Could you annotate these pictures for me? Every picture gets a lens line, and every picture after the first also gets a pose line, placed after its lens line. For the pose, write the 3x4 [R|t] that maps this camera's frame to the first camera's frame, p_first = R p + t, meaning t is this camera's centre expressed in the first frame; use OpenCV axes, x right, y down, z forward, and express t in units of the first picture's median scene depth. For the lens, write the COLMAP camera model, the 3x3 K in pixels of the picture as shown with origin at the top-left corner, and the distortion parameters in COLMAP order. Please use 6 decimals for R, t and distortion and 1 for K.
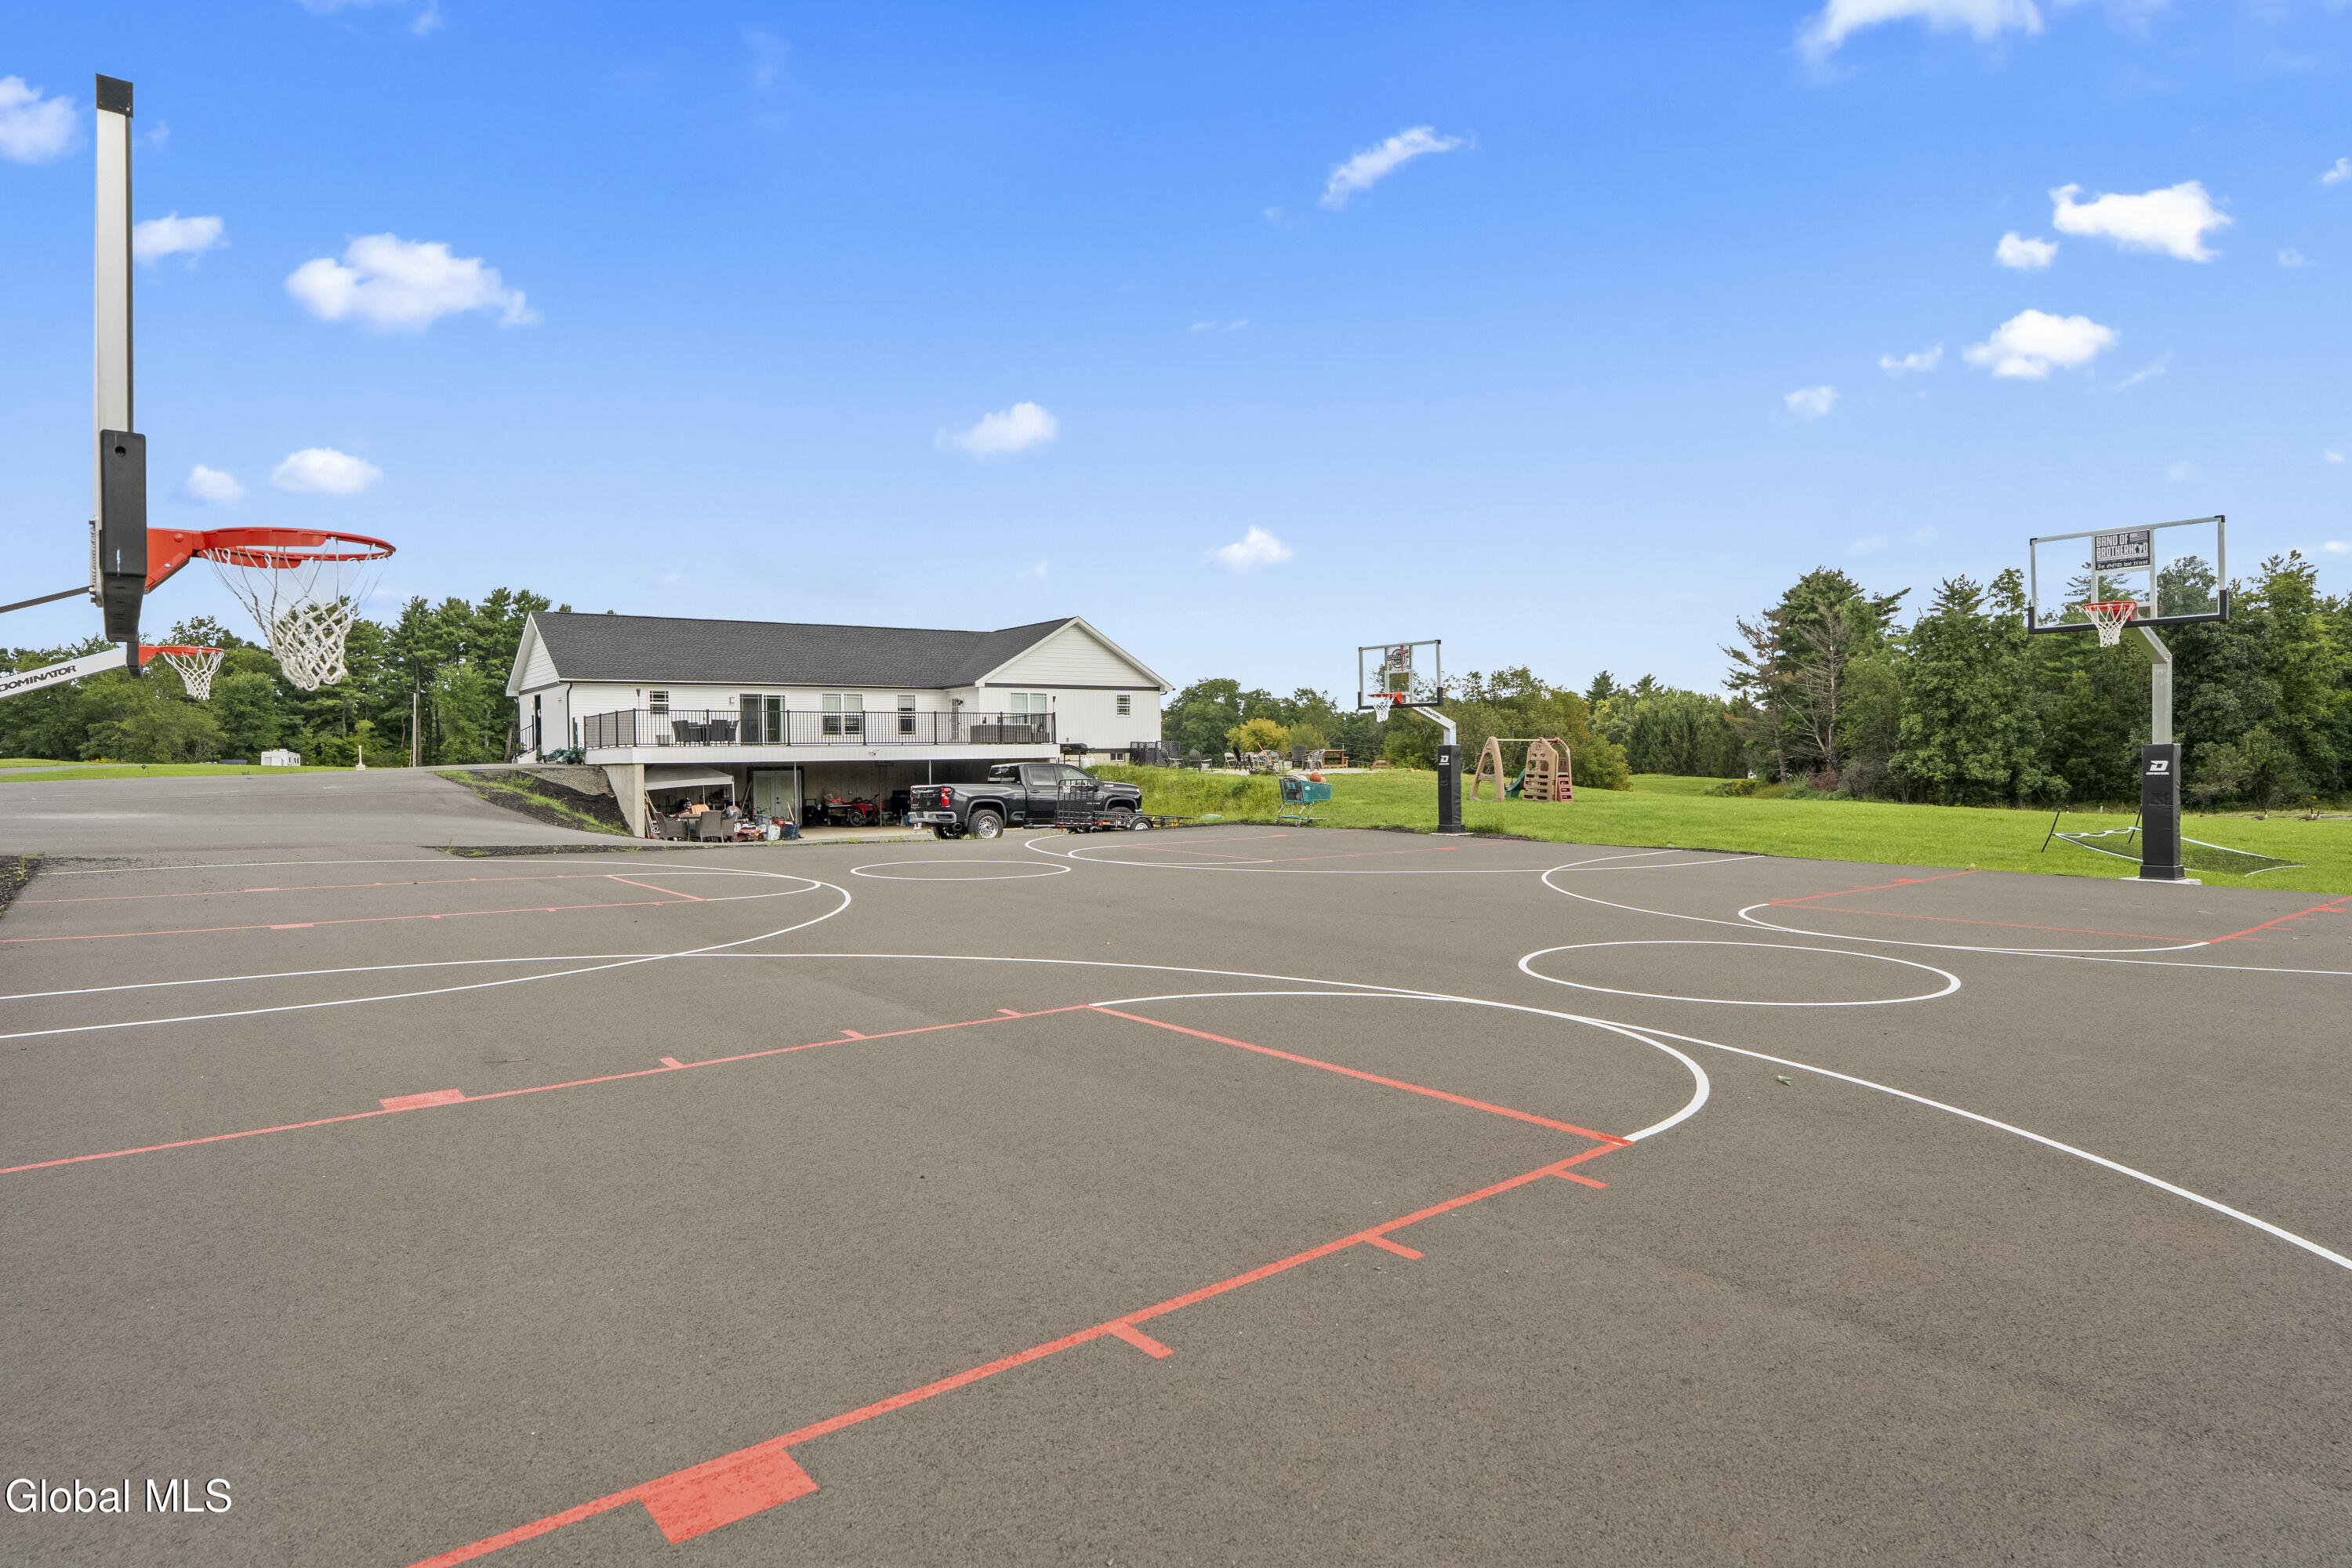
lens RADIAL K [[1322.7, 0, 1167.3], [0, 1322.7, 794.9], [0, 0, 1]] dist [-0.003944, 0.003551]
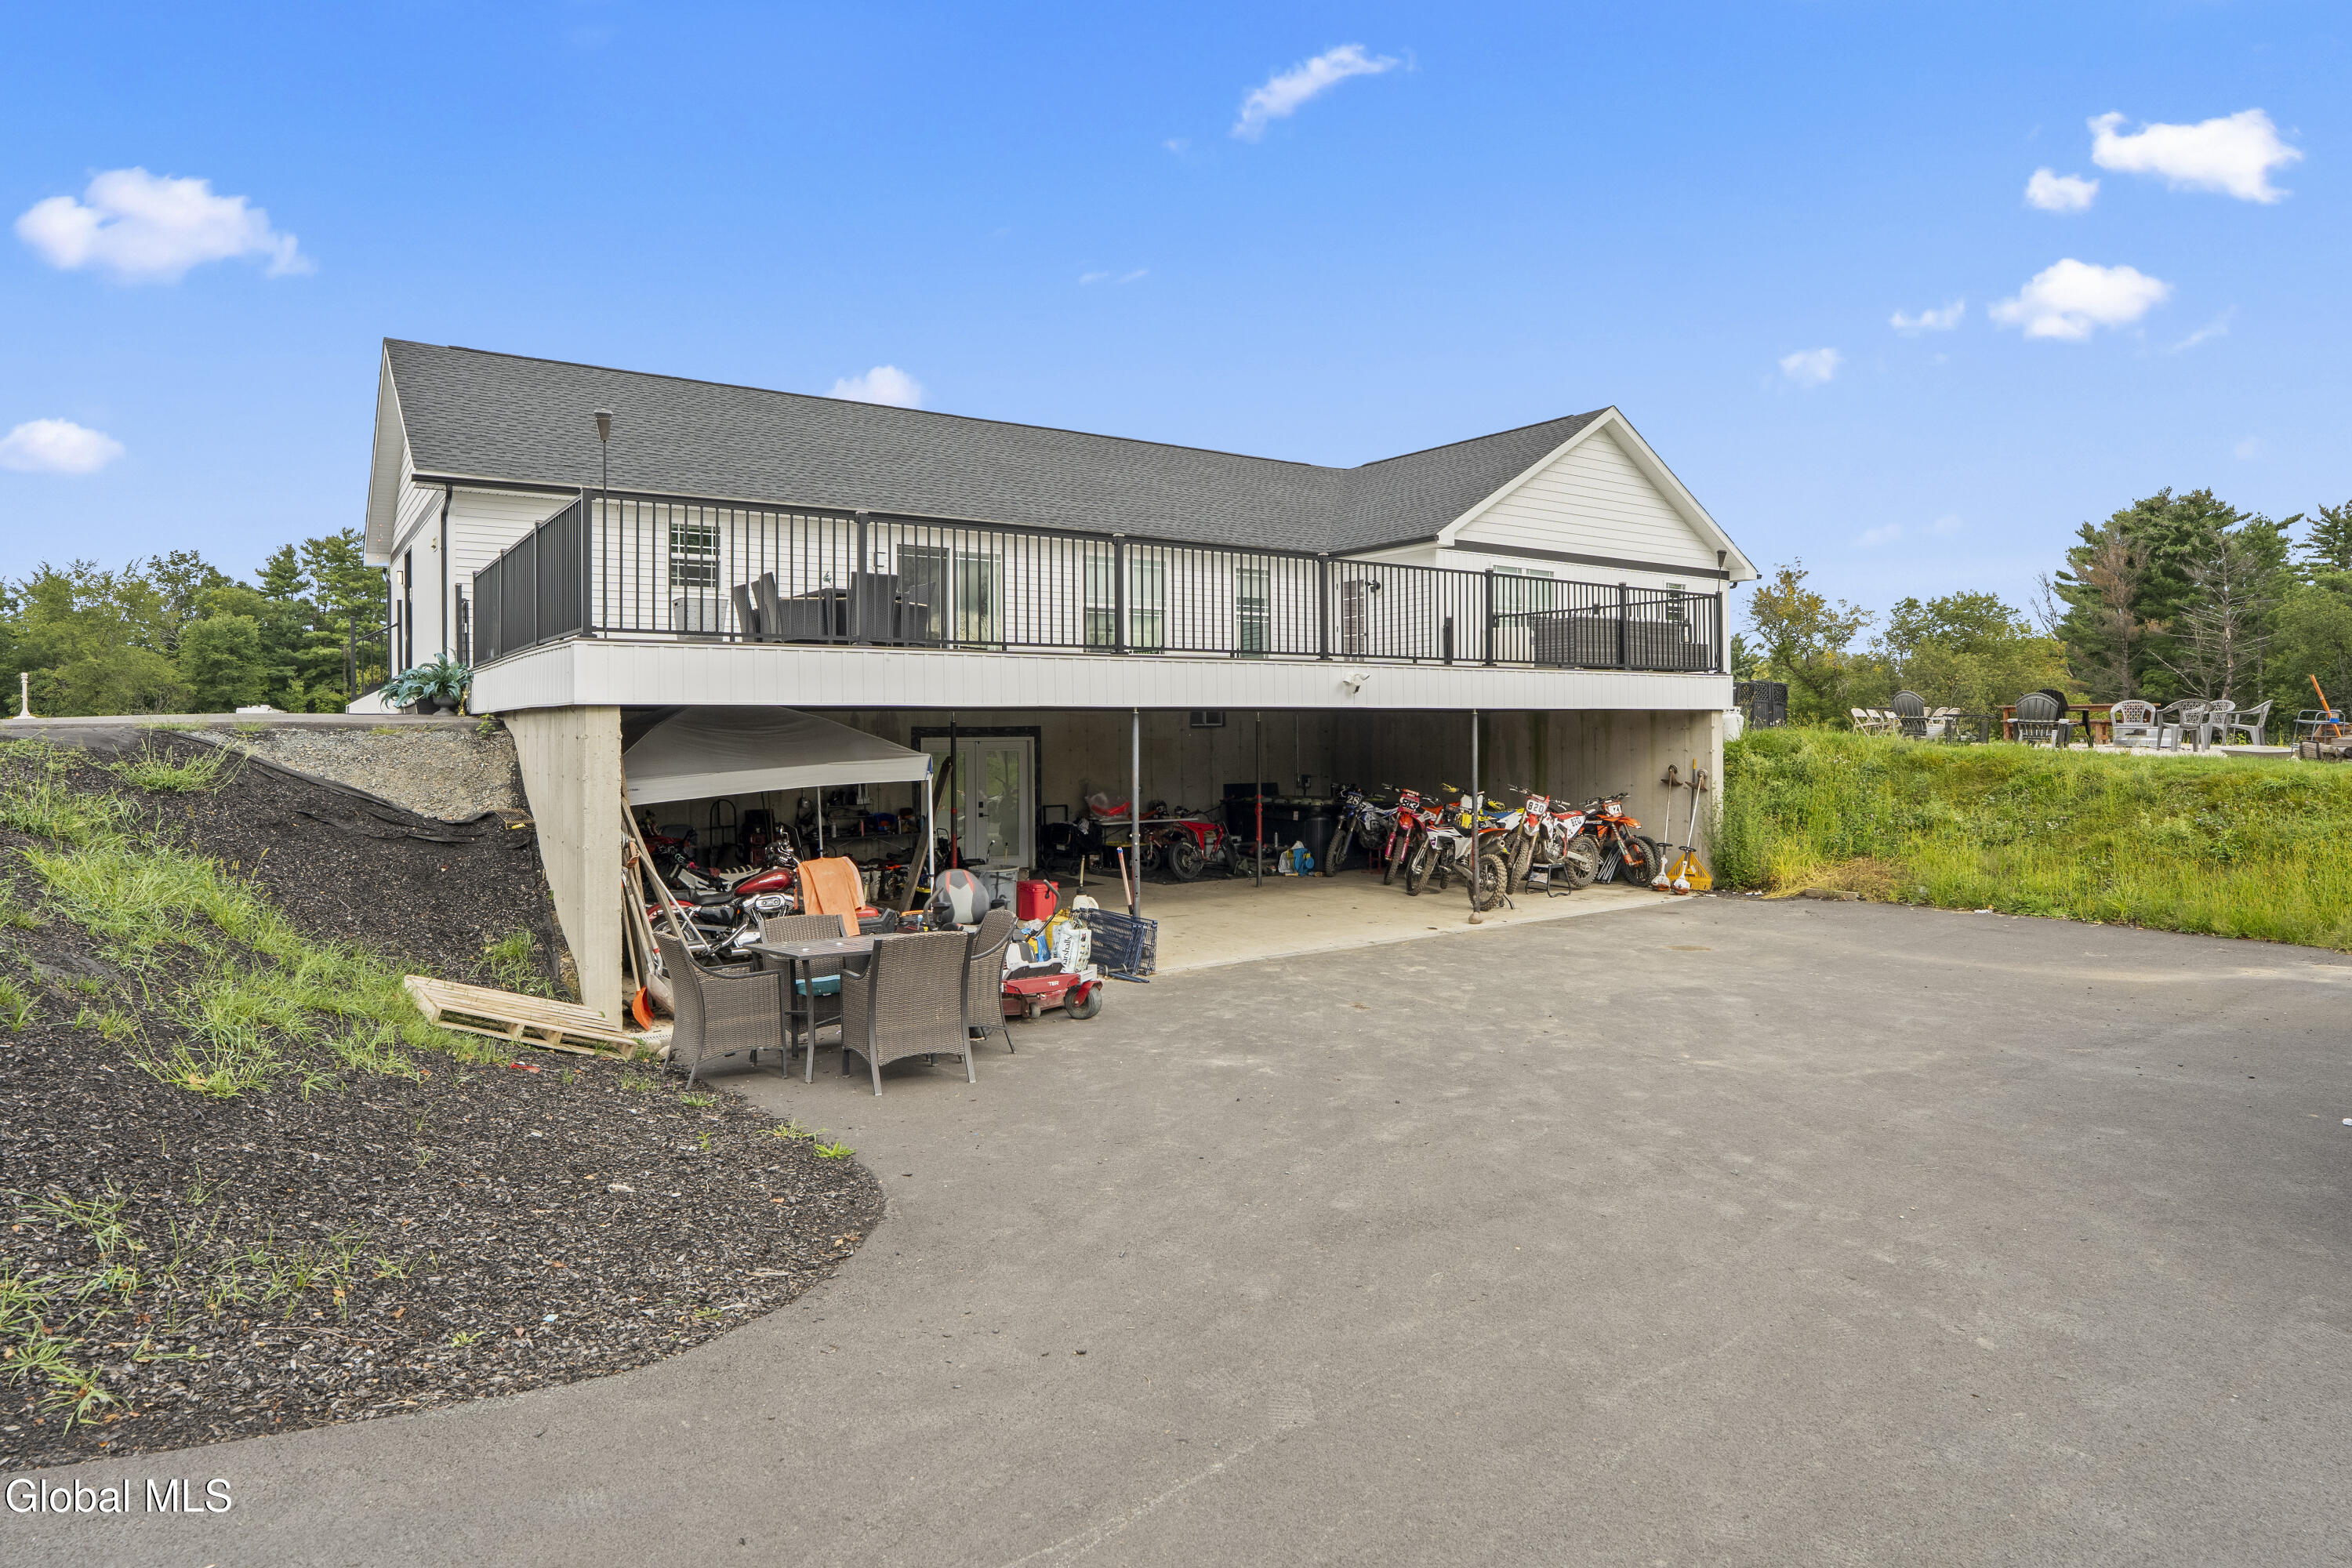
lens RADIAL K [[1322.7, 0, 1193.7], [0, 1322.7, 716.7], [0, 0, 1]] dist [-0.003944, 0.003551]
pose [[0.999842, 0.008260, -0.015730, -0.114108], [-0.008805, 0.999353, -0.034885, -0.005660], [0.015432, 0.035018, 0.999268, 0.302975]]
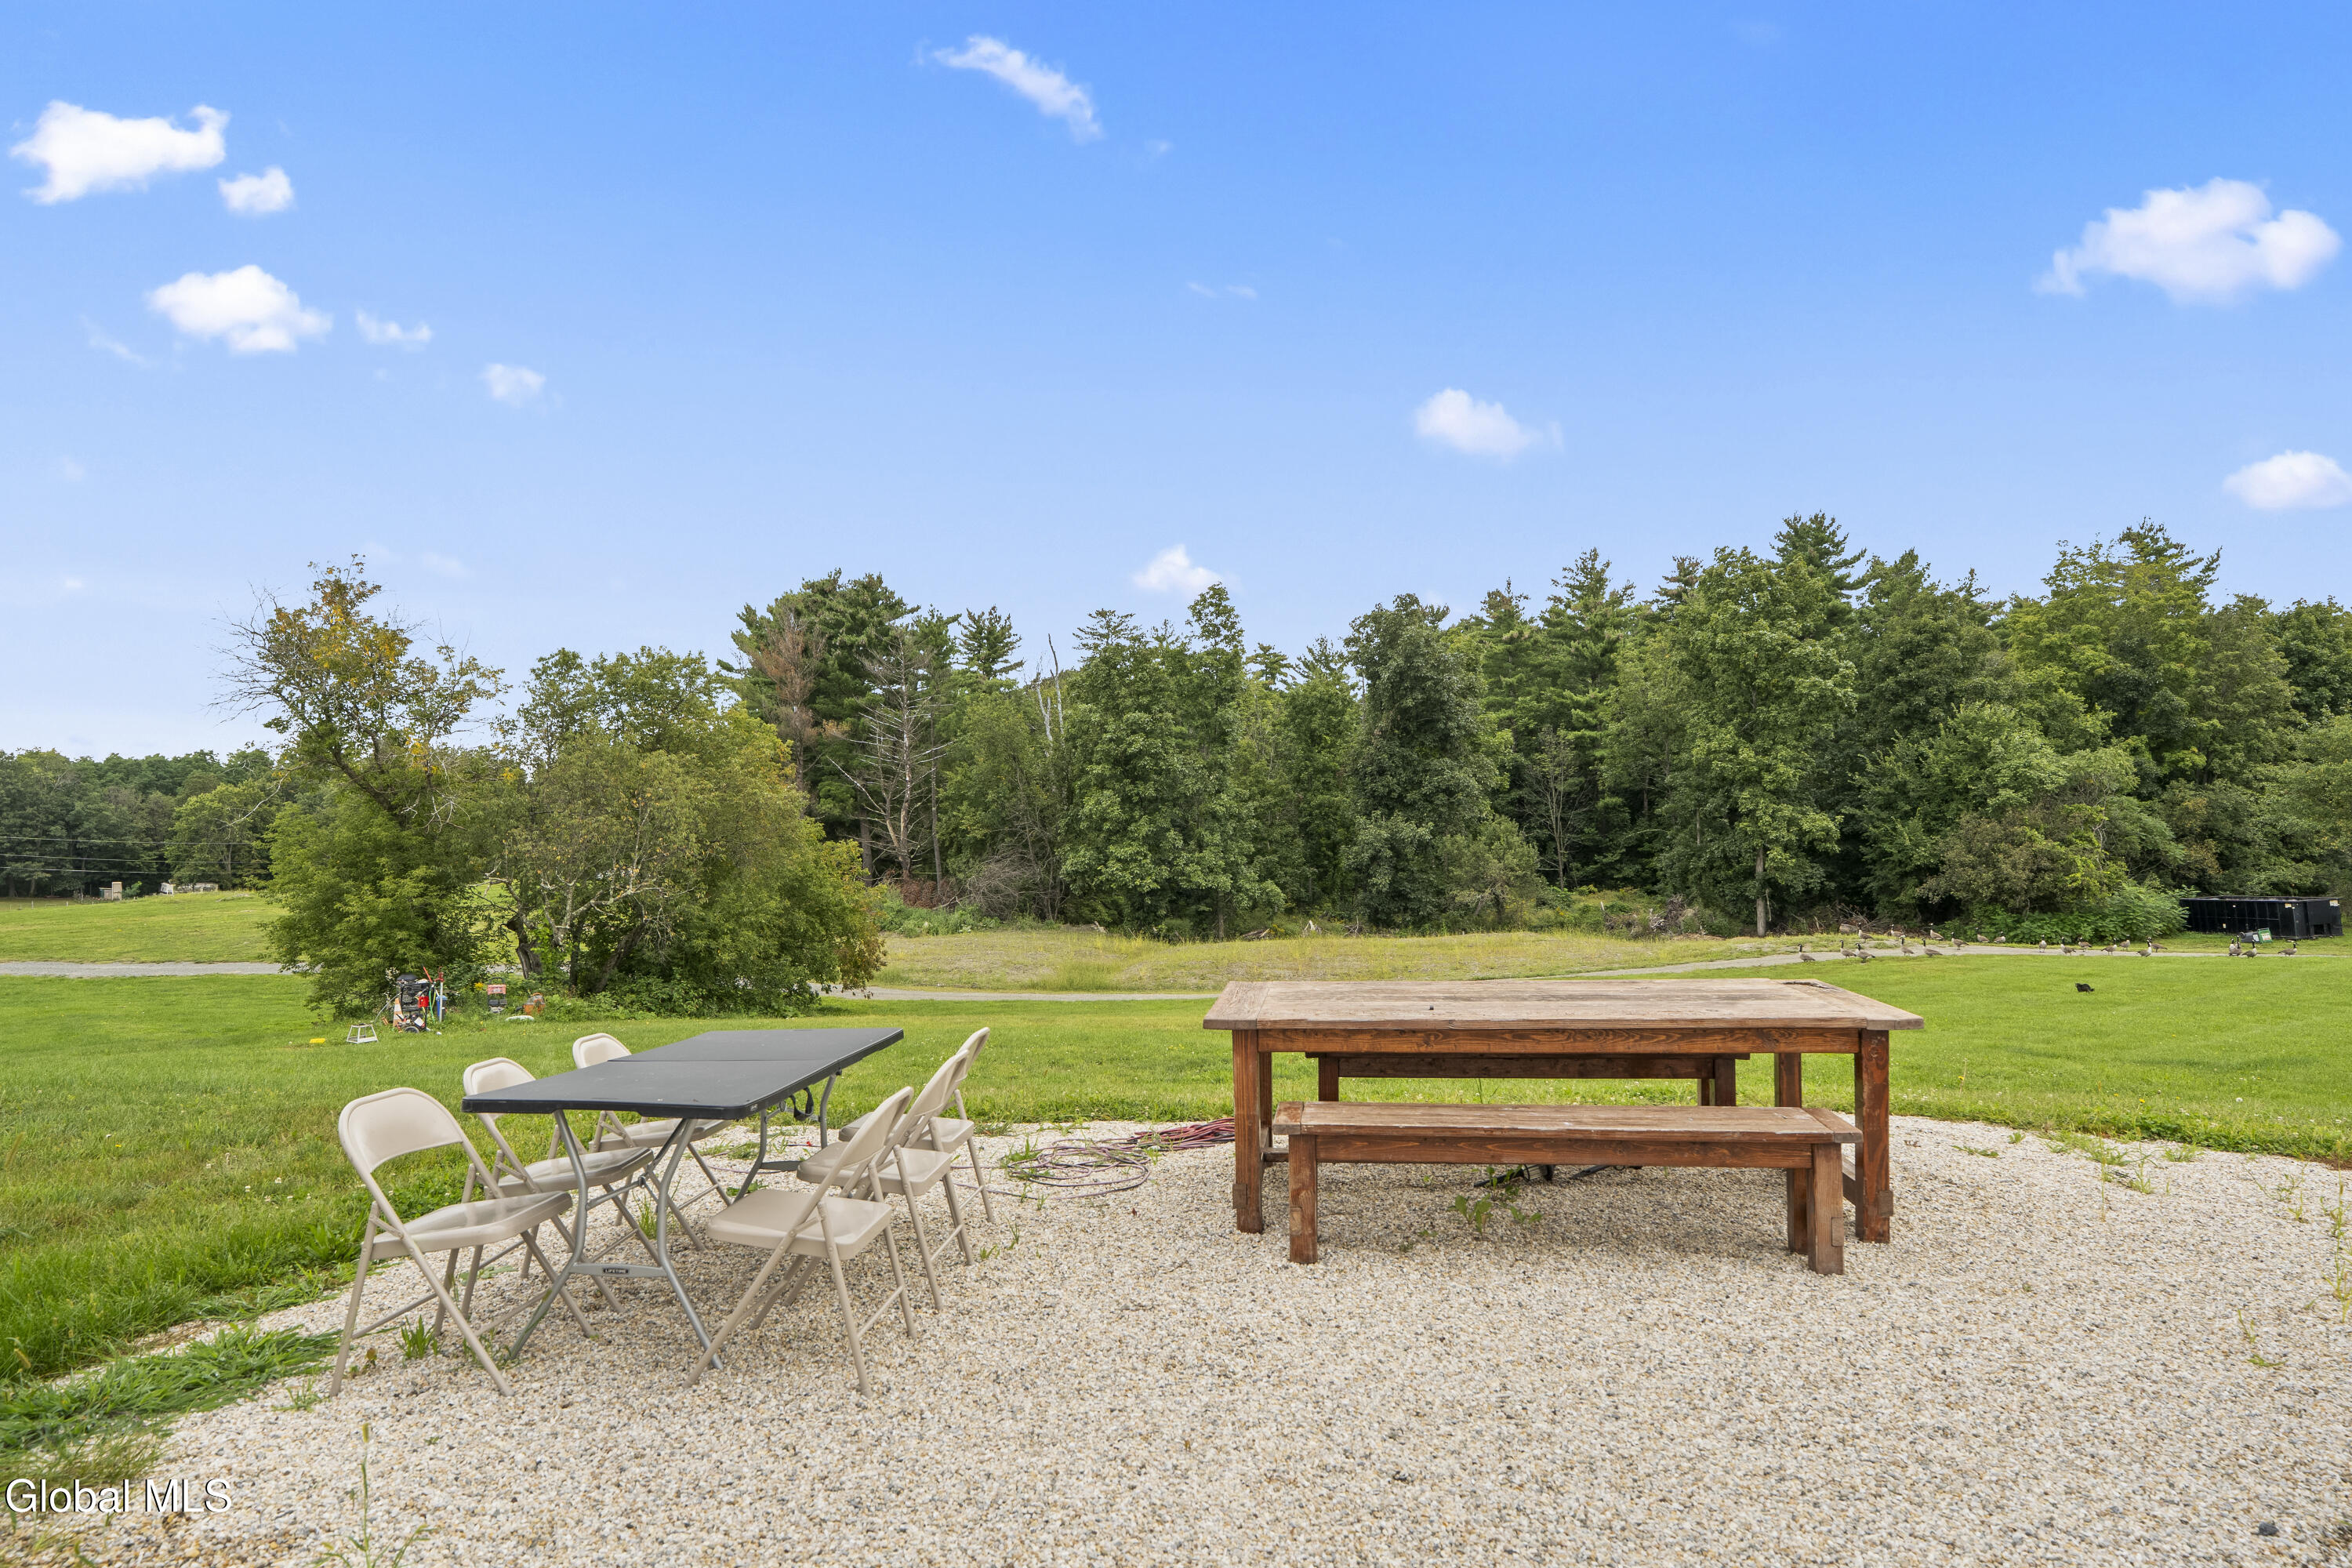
lens RADIAL K [[1503.0, 0, 1197.1], [0, 1503.0, 782.9], [0, 0, 1]] dist [-0.019752, 0.021514]
pose [[0.626219, 0.026061, 0.779212, 0.016800], [0.025441, 0.998226, -0.053832, -0.026821], [-0.779232, 0.053534, 0.624445, 0.566591]]
